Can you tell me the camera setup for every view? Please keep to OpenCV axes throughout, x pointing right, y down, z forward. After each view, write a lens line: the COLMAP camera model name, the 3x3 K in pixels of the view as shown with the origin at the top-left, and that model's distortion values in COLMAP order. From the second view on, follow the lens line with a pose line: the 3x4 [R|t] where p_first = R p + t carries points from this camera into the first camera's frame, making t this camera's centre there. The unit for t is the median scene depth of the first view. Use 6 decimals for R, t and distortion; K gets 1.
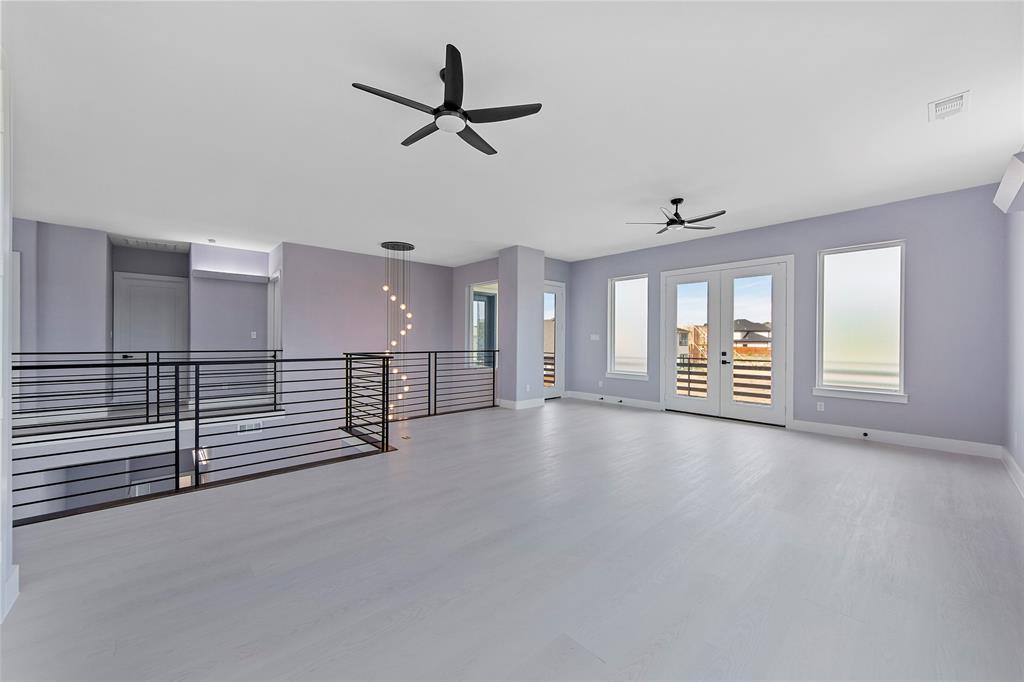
lens RADIAL K [[377.0, 0, 509.1], [0, 377.0, 340.4], [0, 0, 1]] dist [0.000170, 0.000009]
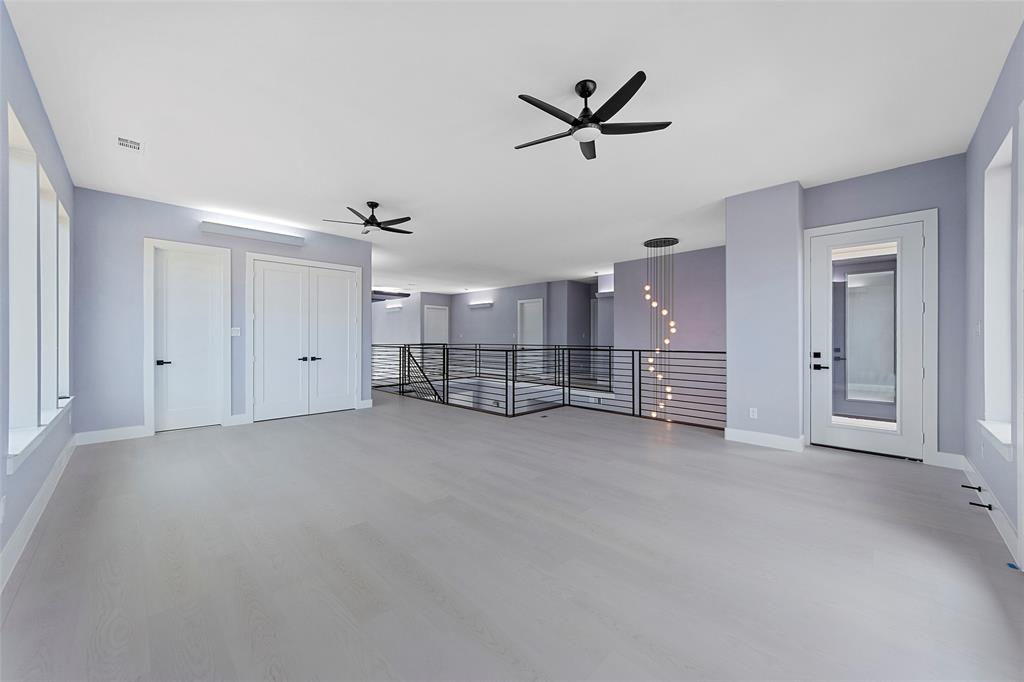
lens RADIAL K [[377.0, 0, 514.1], [0, 377.0, 336.5], [0, 0, 1]] dist [0.000170, 0.000009]
pose [[0.057892, -0.006994, -0.998298, 0.774685], [0.002626, 0.999973, -0.006854, 0.000202], [0.998319, -0.002225, 0.057909, 0.651712]]
